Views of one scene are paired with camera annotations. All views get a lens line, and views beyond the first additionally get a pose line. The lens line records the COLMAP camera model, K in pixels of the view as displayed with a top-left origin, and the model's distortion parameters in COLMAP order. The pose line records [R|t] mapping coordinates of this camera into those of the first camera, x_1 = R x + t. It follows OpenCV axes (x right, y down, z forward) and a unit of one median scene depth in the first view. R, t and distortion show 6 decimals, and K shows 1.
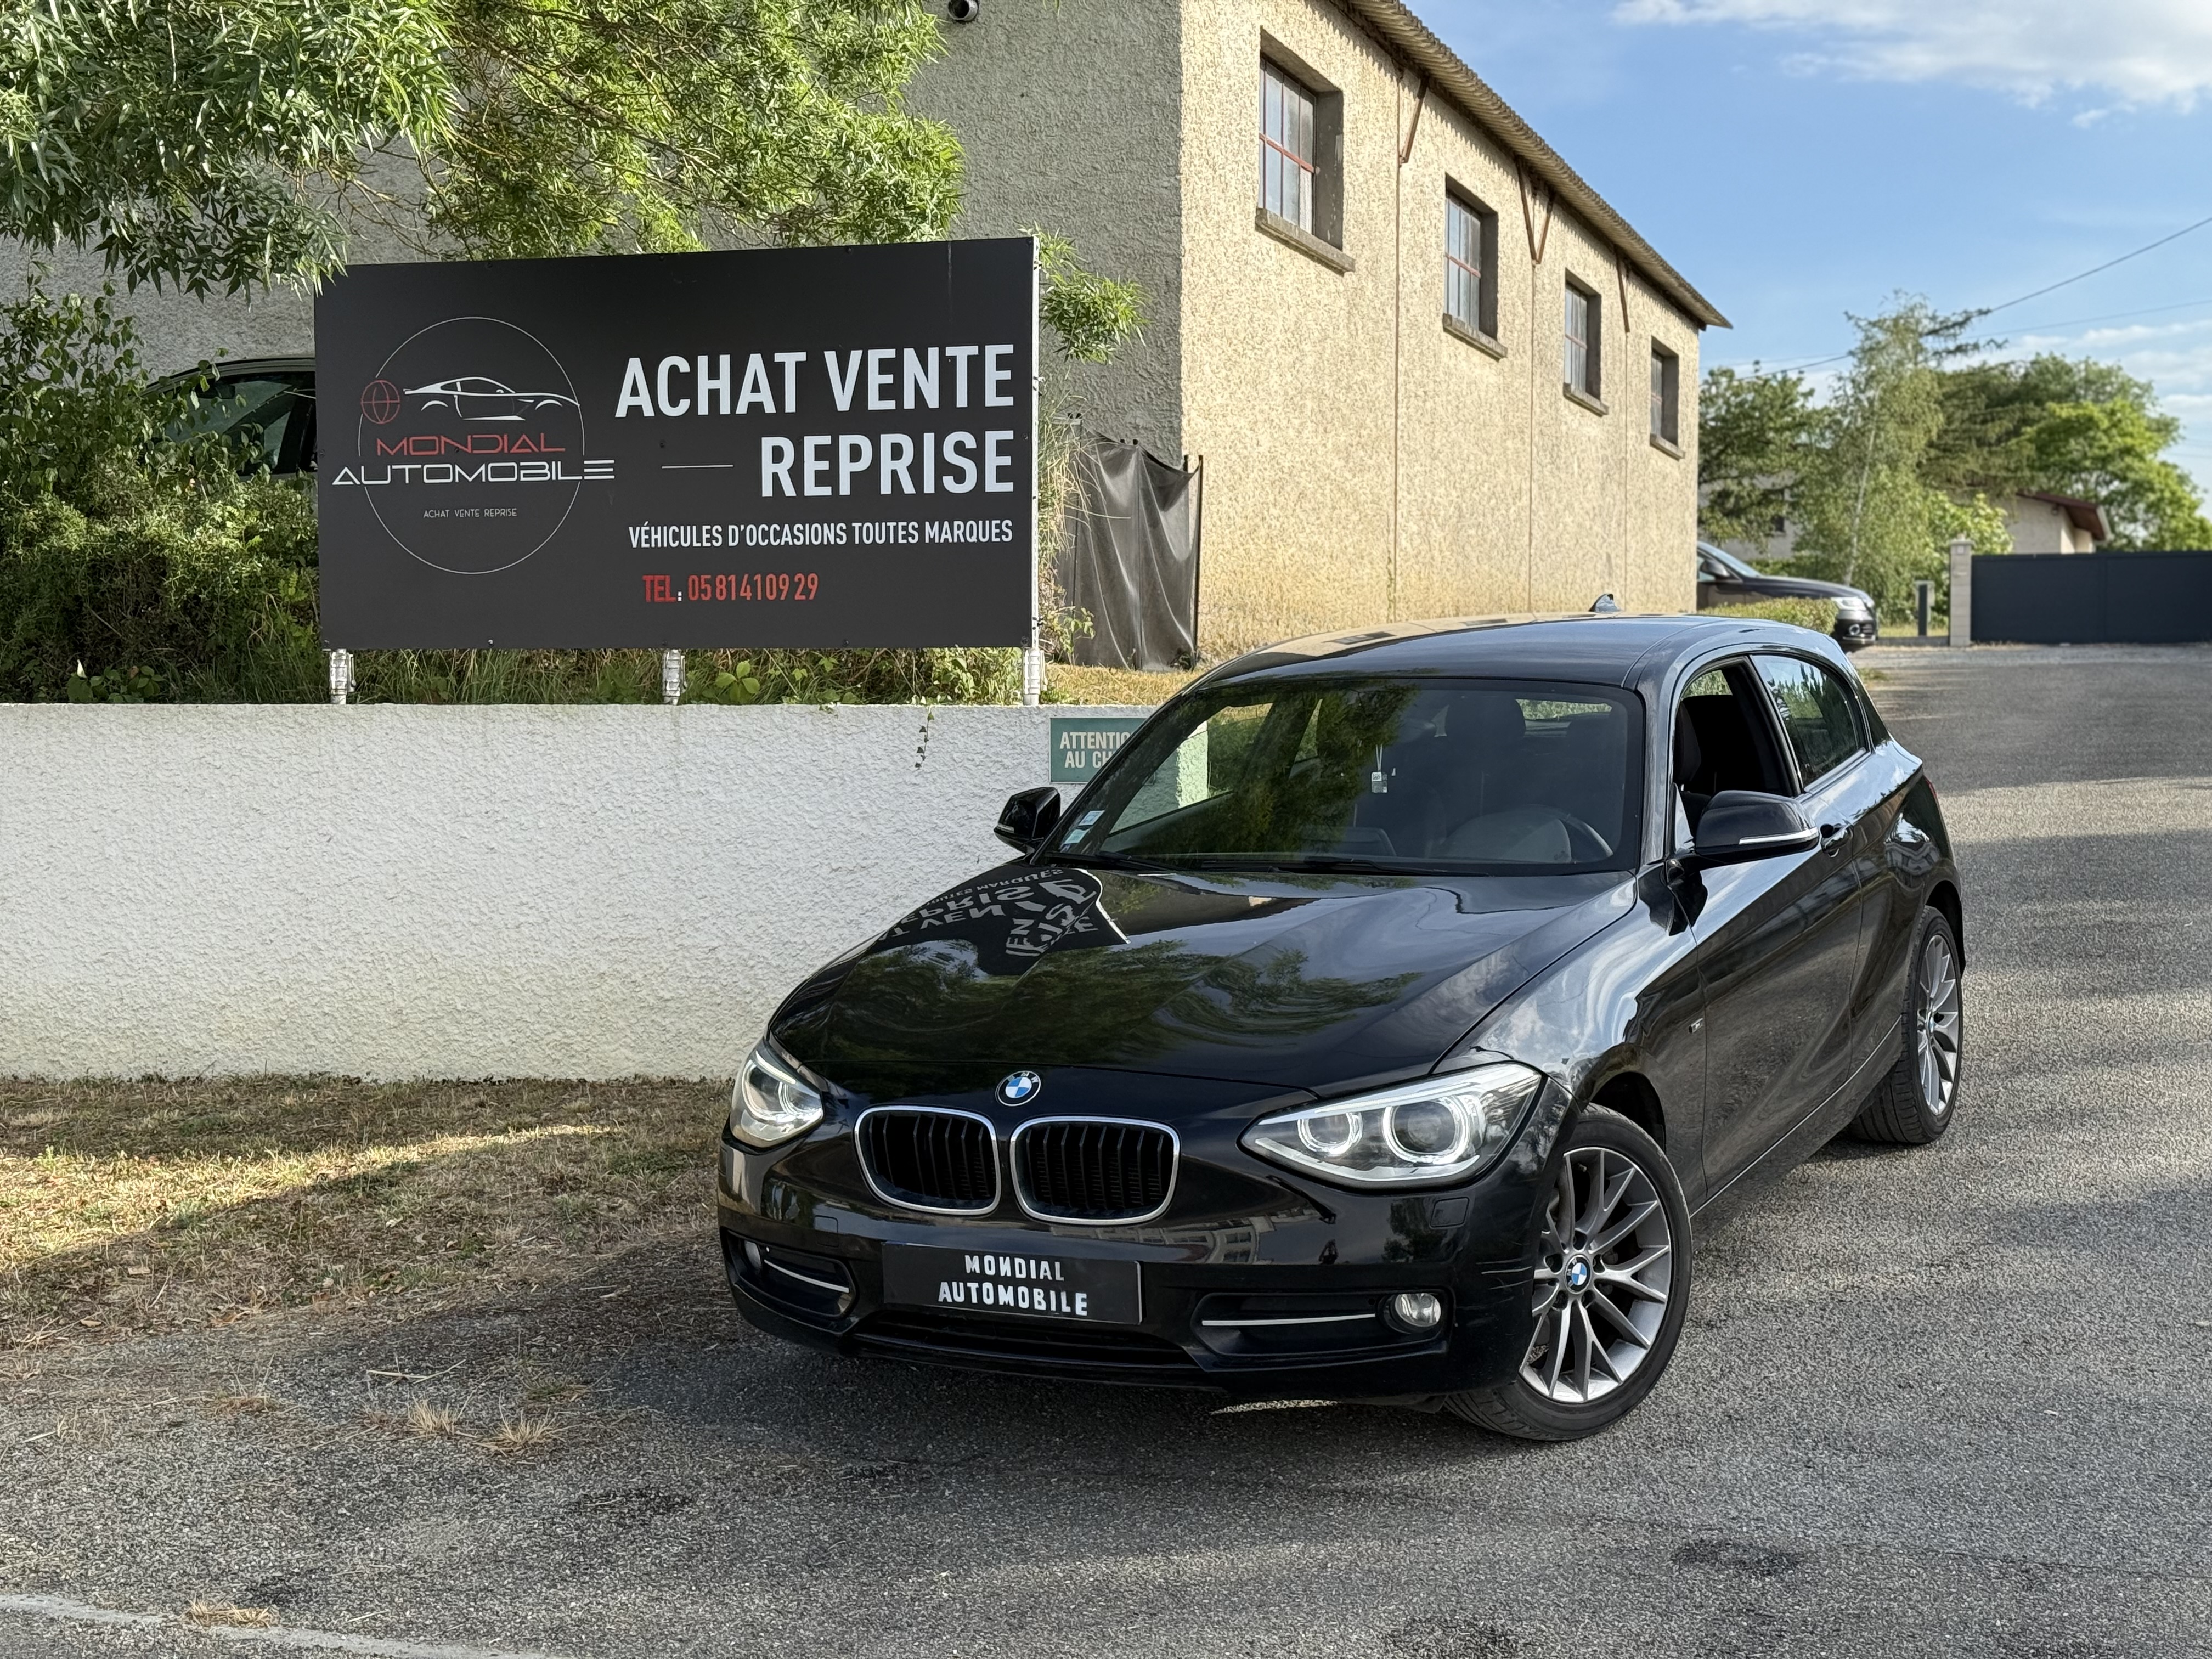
lens RADIAL K [[3143.9, 0, 1108.6], [0, 3143.9, 783.5], [0, 0, 1]] dist [0.127011, 0.000000]
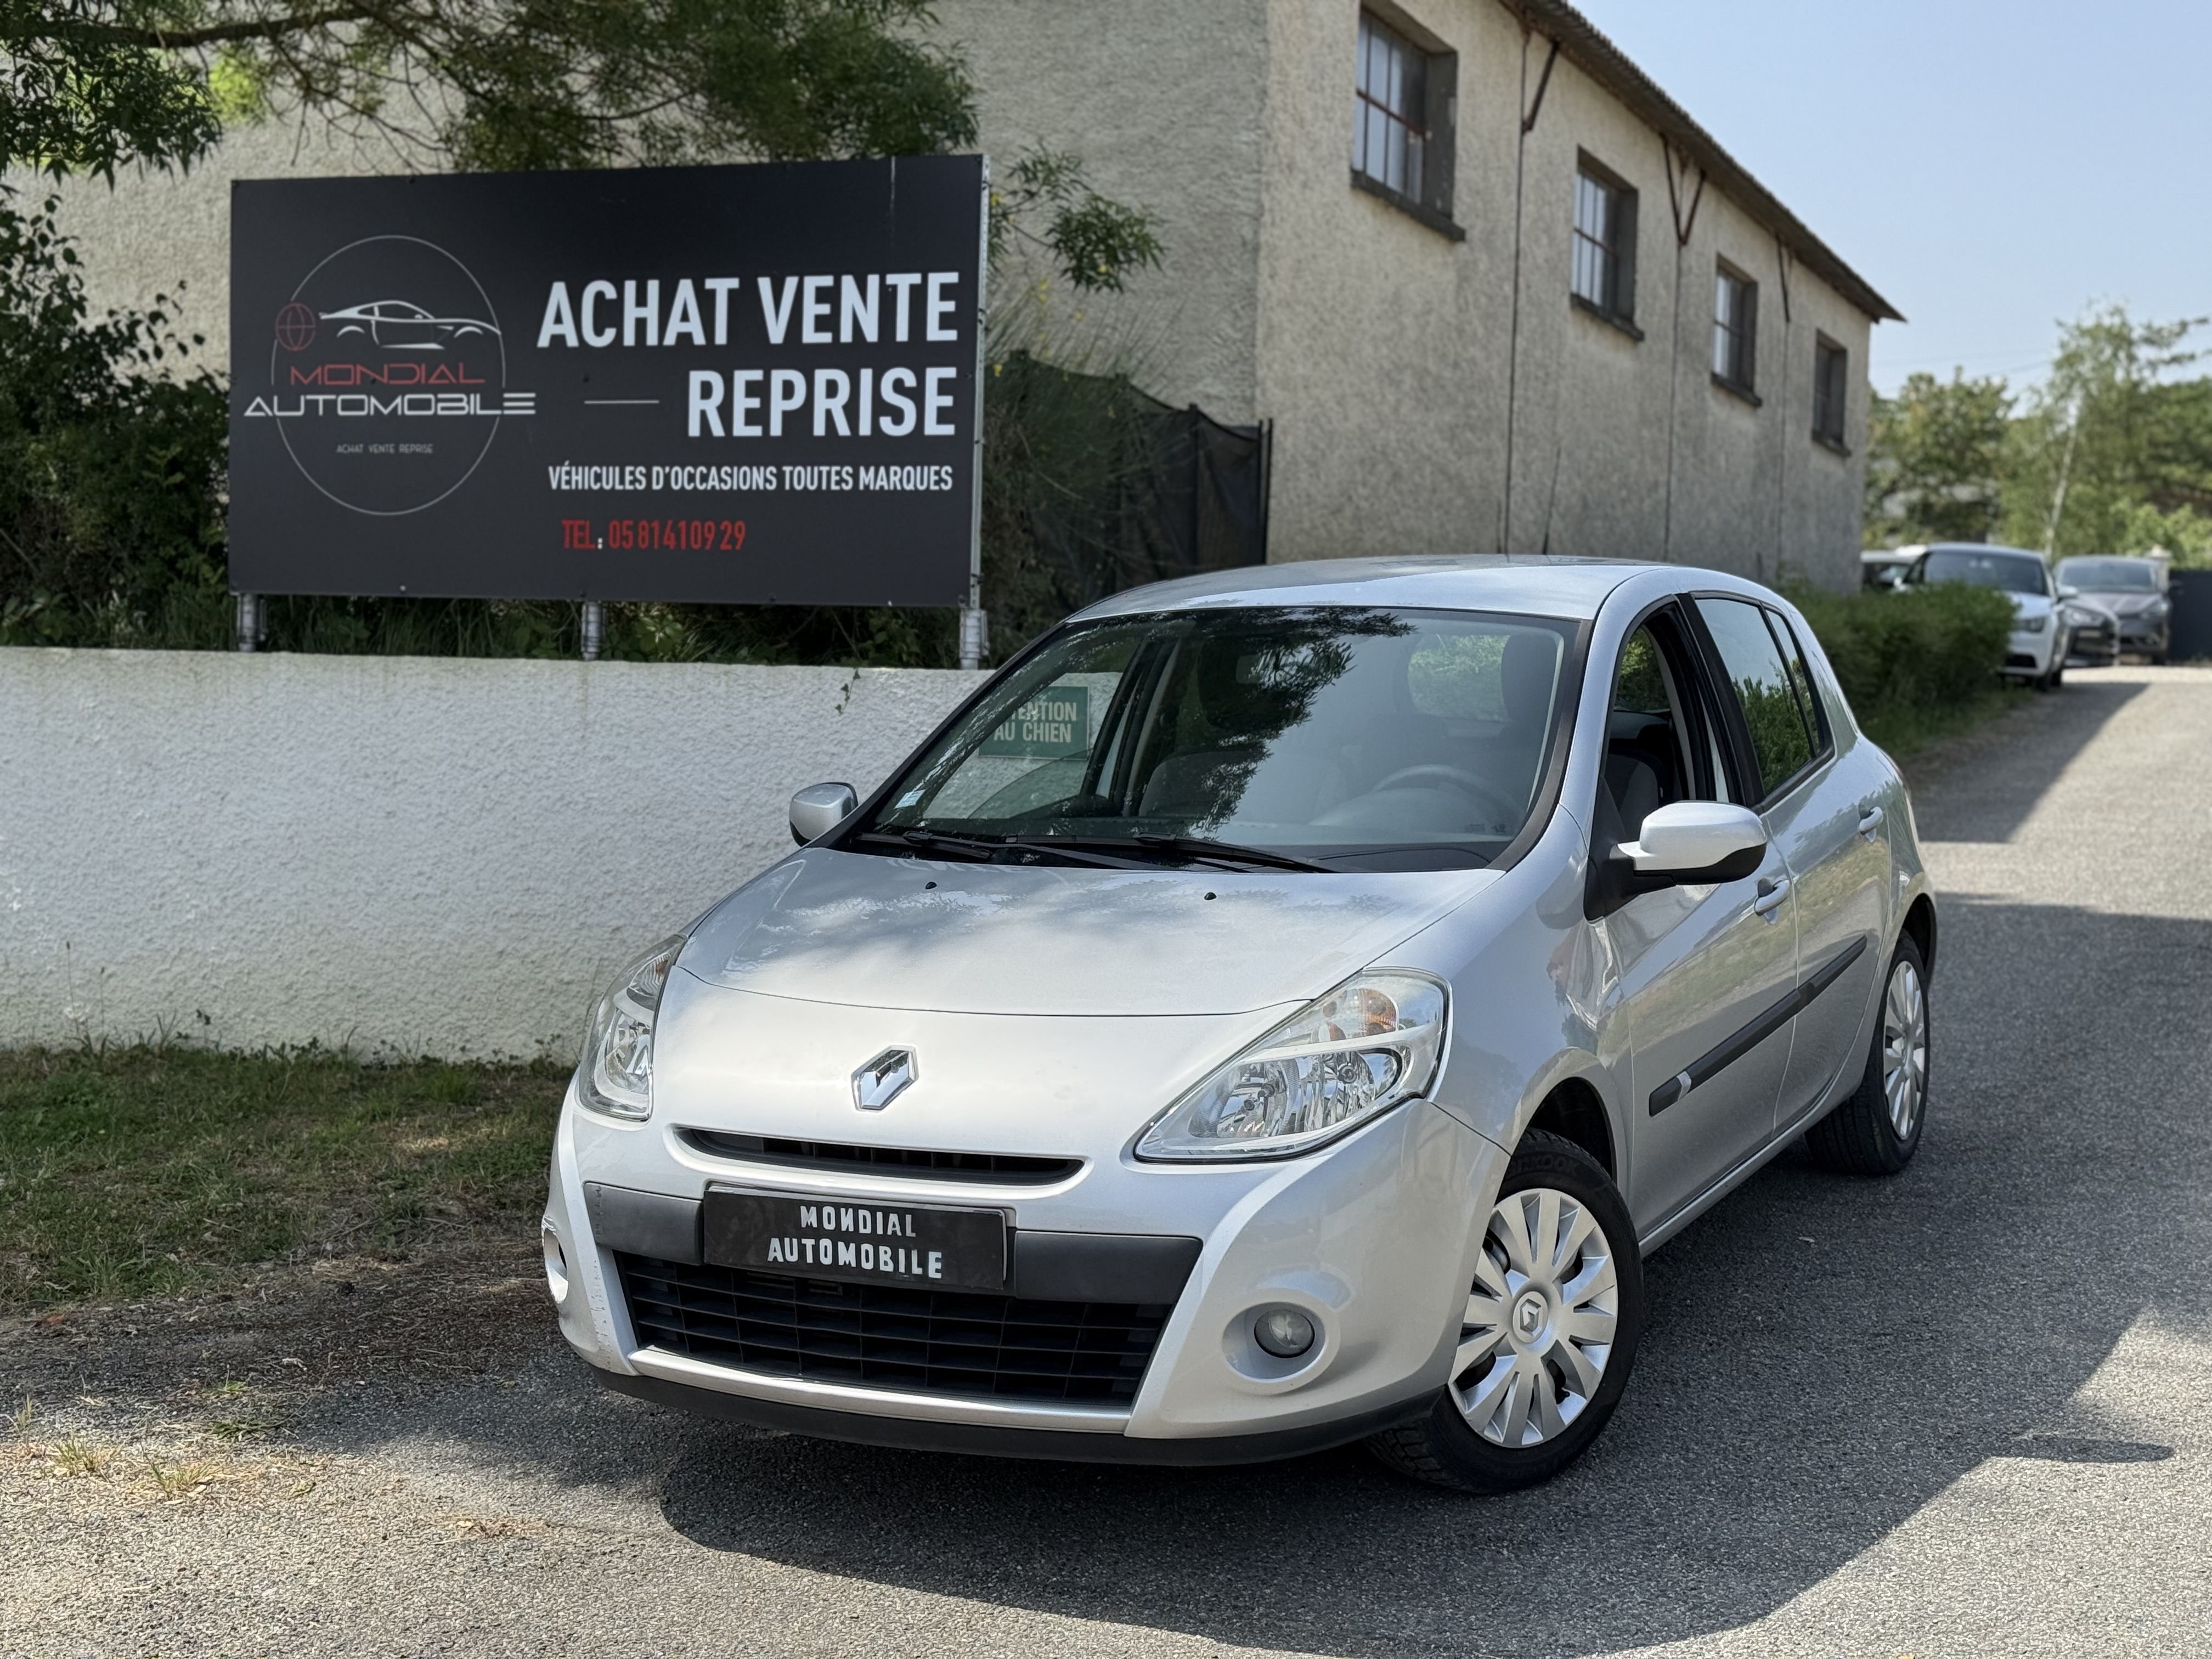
lens RADIAL K [[3143.9, 0, 1097.1], [0, 3143.9, 804.8], [0, 0, 1]] dist [0.127011, 0.000000]
pose [[0.997559, 0.028266, -0.063848, 0.070099], [-0.027836, 0.999584, 0.007611, 0.005701], [0.064036, -0.005816, 0.997931, 0.092949]]
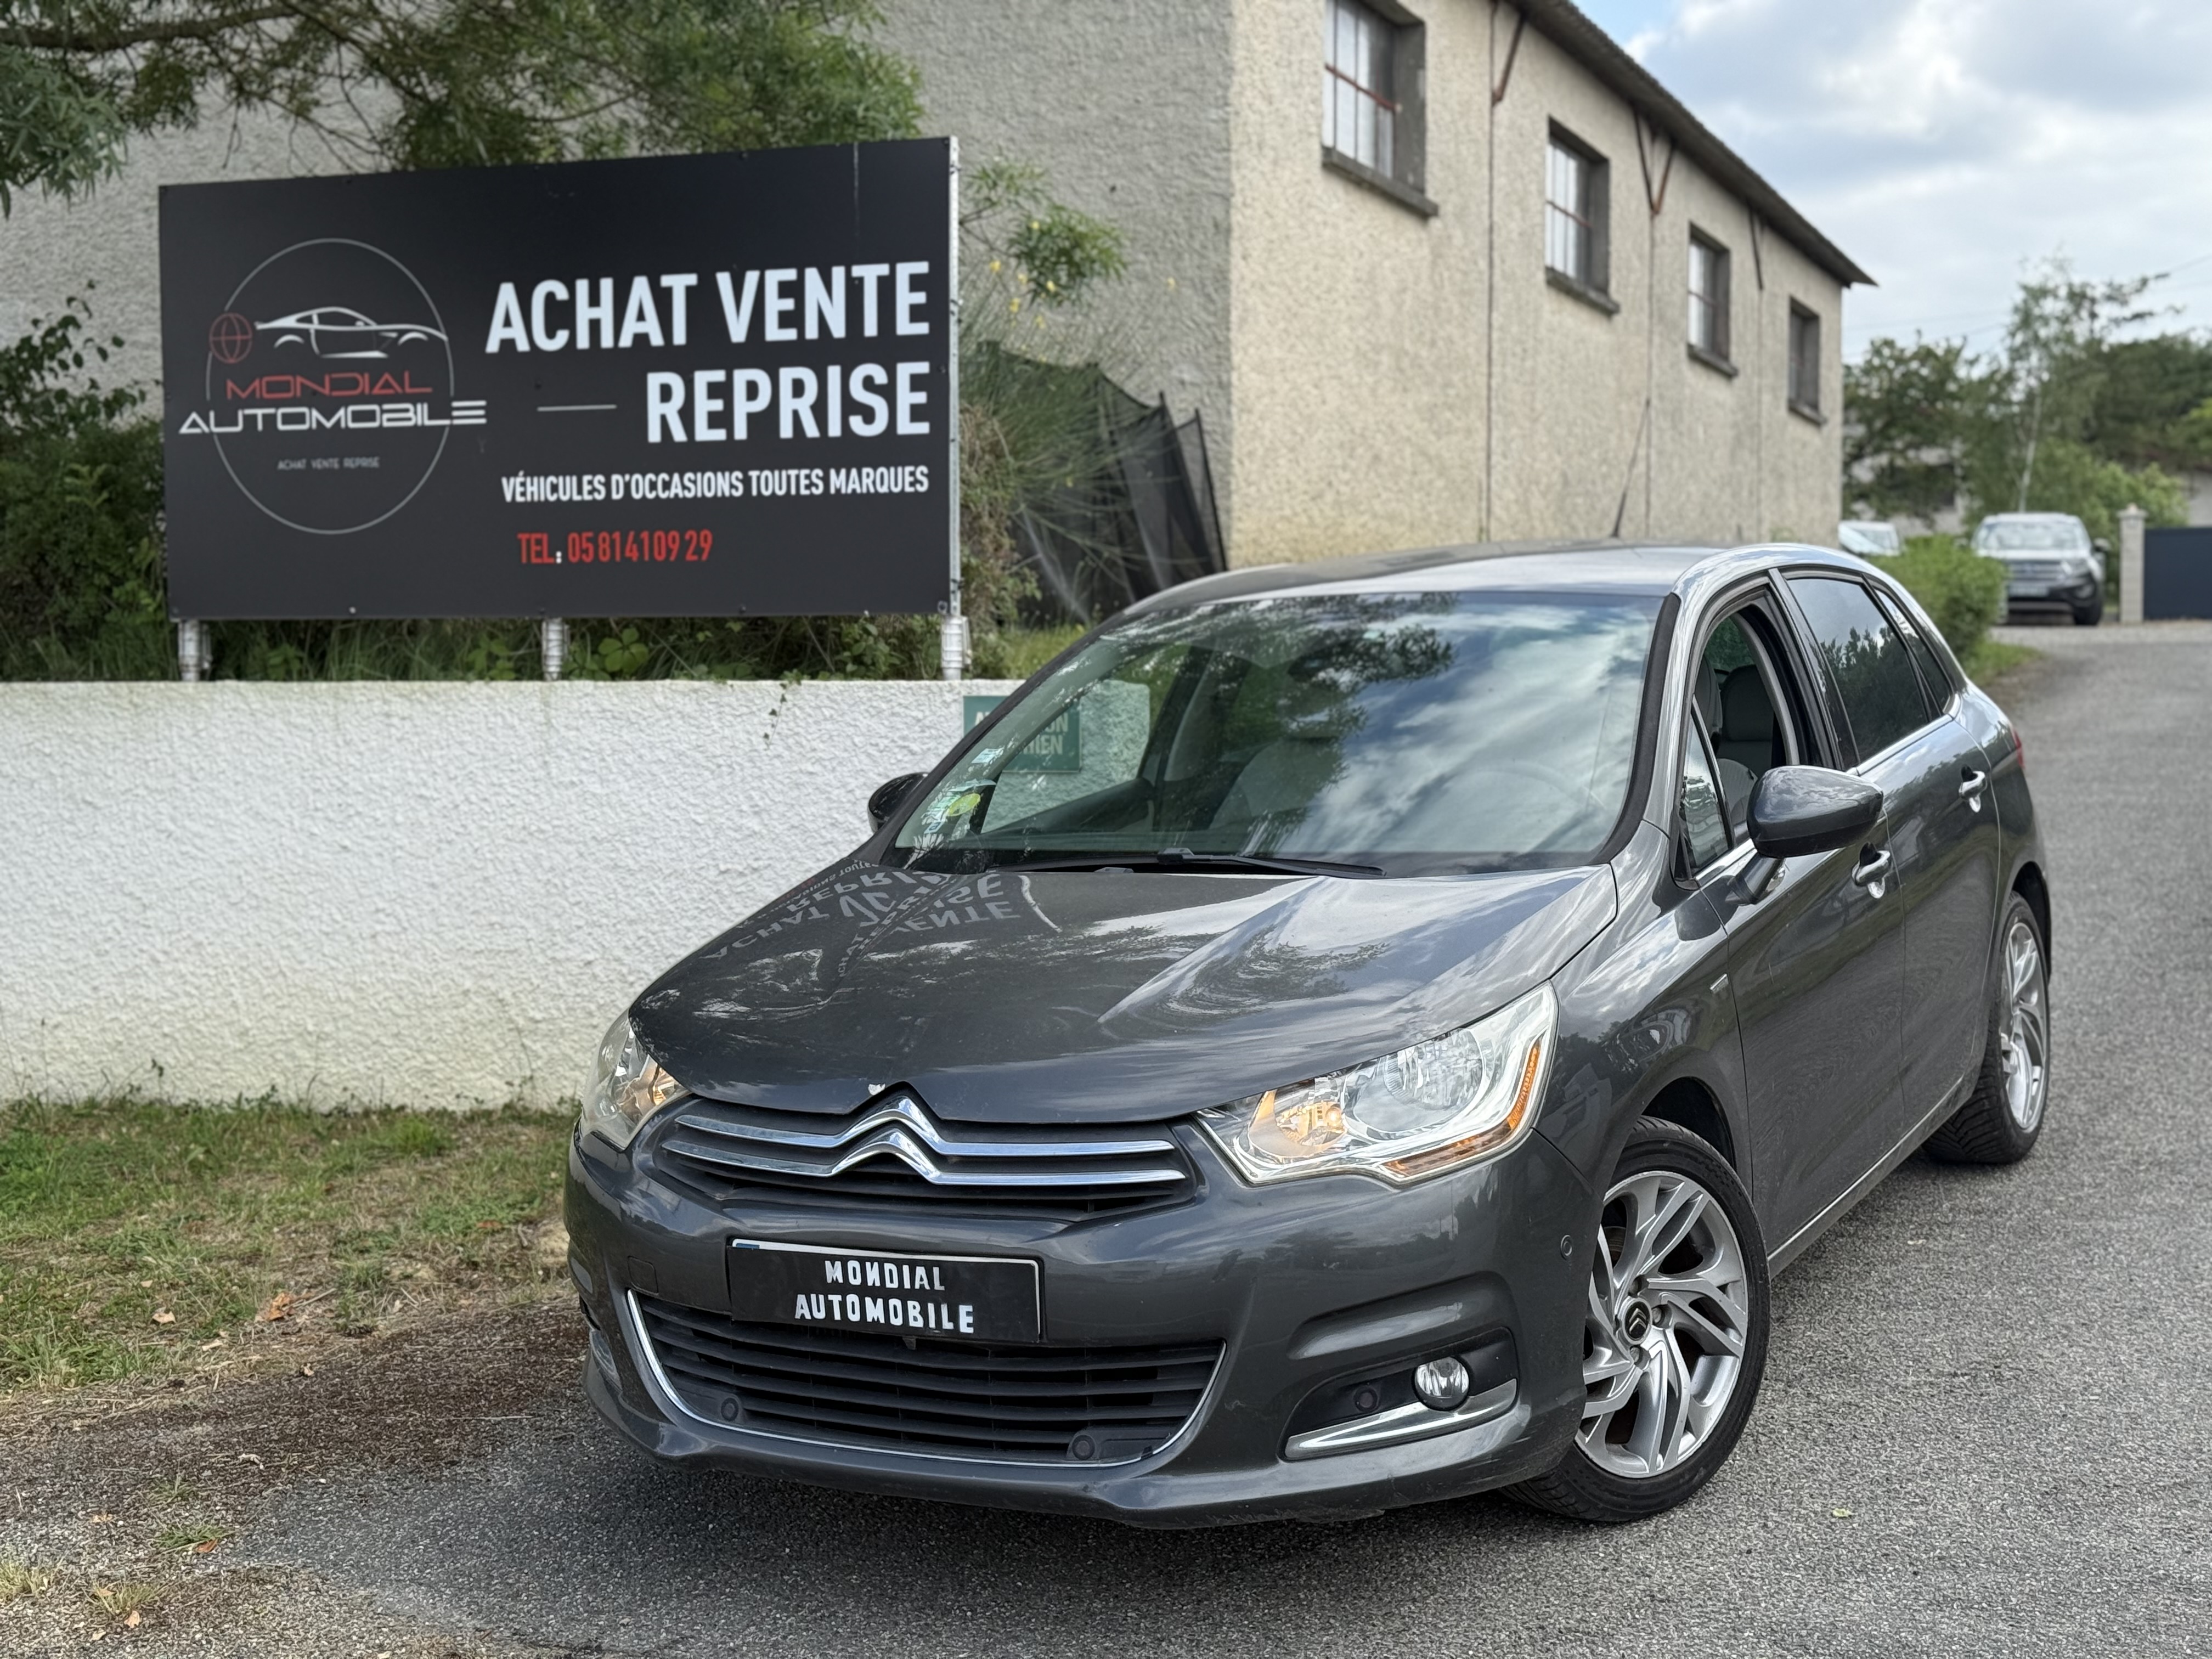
lens RADIAL K [[3143.9, 0, 1110.2], [0, 3143.9, 812.9], [0, 0, 1]] dist [0.127011, 0.000000]
pose [[0.998662, -0.000888, -0.051707, 0.062382], [0.001623, 0.999898, 0.014172, -0.000827], [0.051689, -0.014237, 0.998562, 0.135493]]
